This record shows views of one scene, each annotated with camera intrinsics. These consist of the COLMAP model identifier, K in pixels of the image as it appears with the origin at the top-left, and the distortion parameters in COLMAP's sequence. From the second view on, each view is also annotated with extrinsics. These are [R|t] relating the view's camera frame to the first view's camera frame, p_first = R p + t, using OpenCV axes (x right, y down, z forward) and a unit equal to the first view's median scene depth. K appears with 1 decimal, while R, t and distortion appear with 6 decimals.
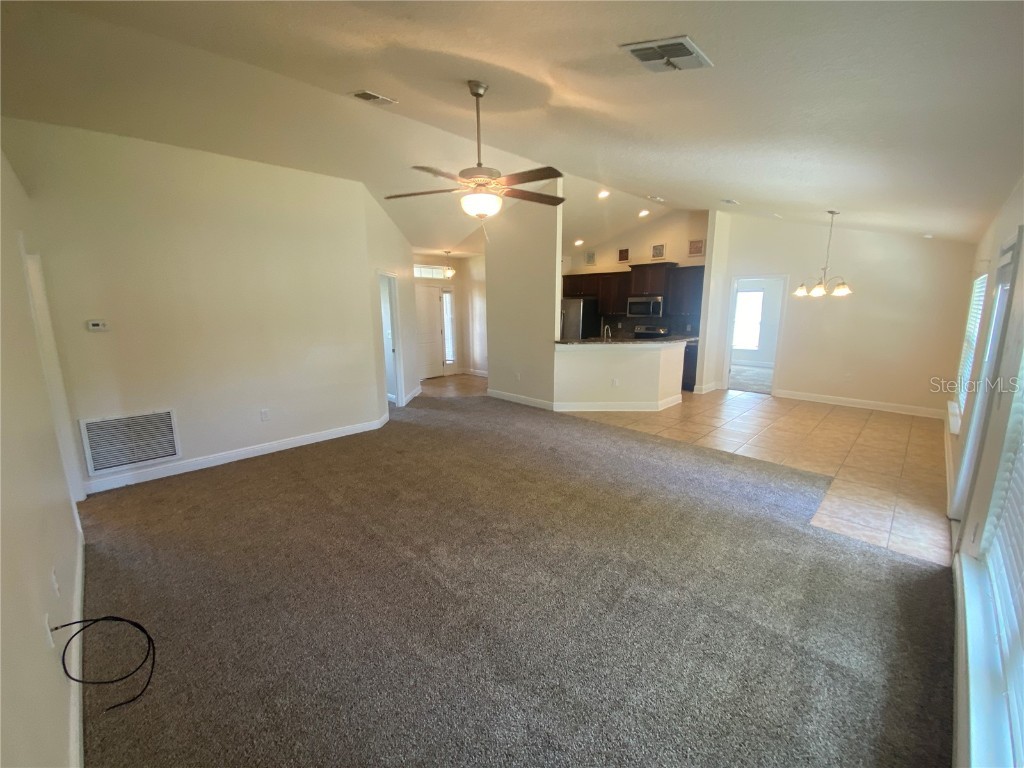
lens RADIAL K [[421.0, 0, 513.0], [0, 421.0, 383.8], [0, 0, 1]] dist [-0.002337, -0.001005]
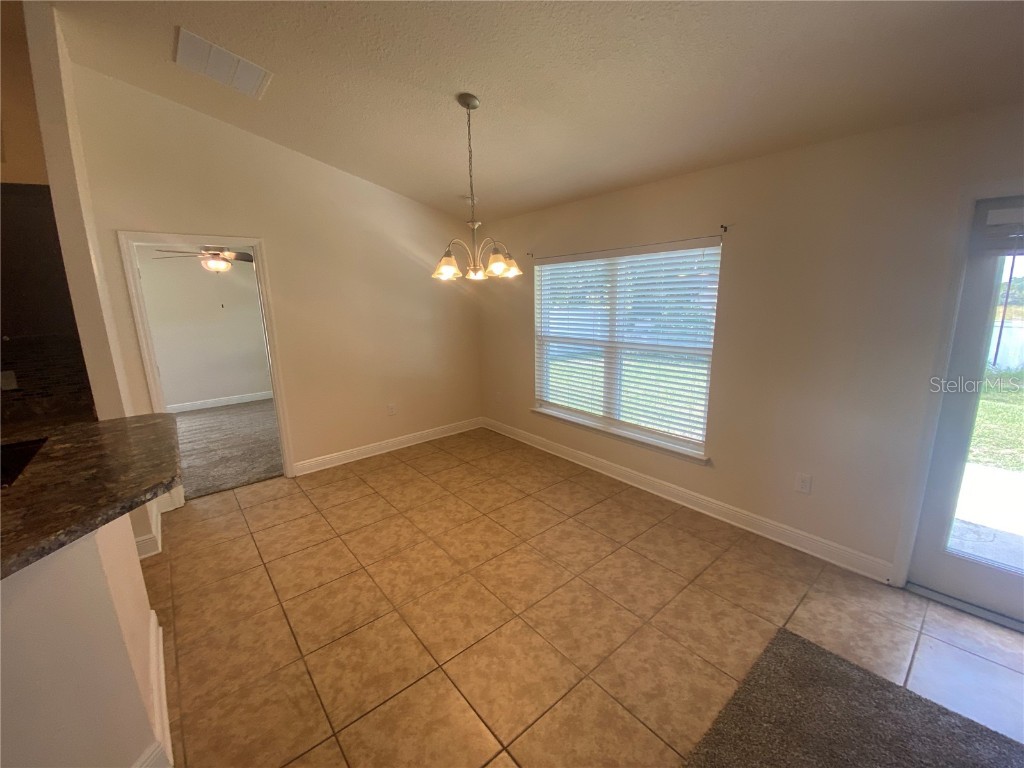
lens RADIAL K [[421.0, 0, 513.0], [0, 421.0, 383.8], [0, 0, 1]] dist [-0.002337, -0.001005]
pose [[0.084219, -0.212570, 0.973510, 0.218782], [0.199548, 0.960788, 0.192529, -0.176721], [-0.976262, 0.178047, 0.123334, 0.908421]]
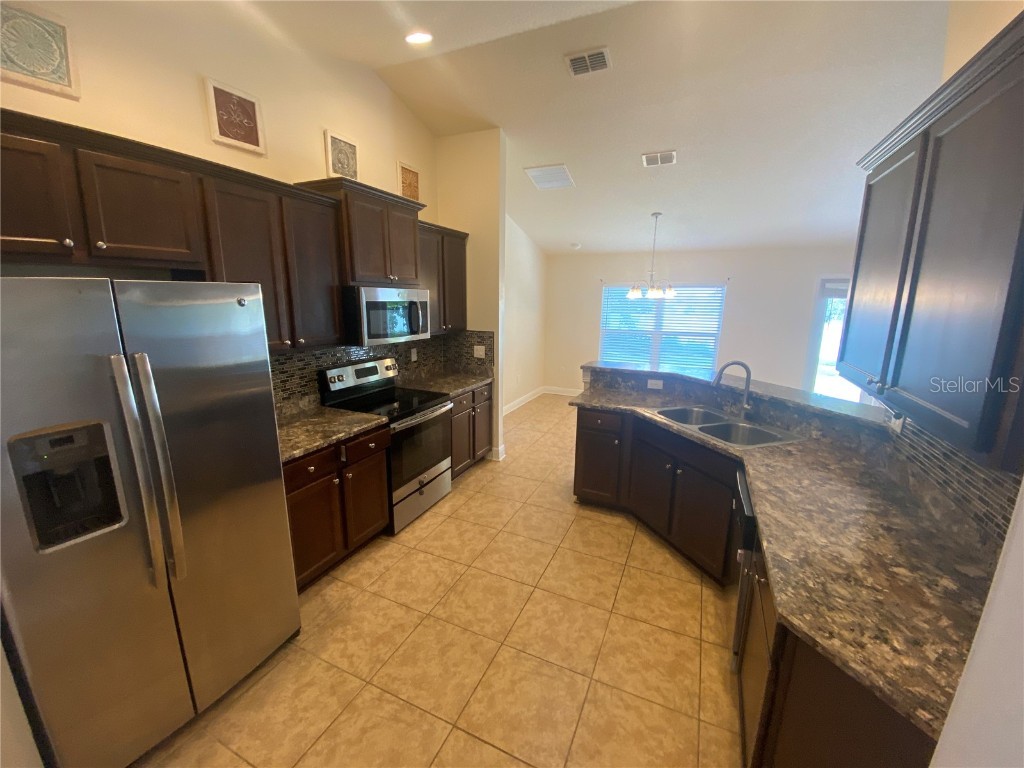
lens RADIAL K [[421.0, 0, 513.0], [0, 421.0, 383.8], [0, 0, 1]] dist [-0.002337, -0.001005]
pose [[-0.347518, -0.198575, 0.916405, -0.113448], [0.161230, 0.950108, 0.267020, -0.324414], [-0.923708, 0.240546, -0.298163, 1.611639]]
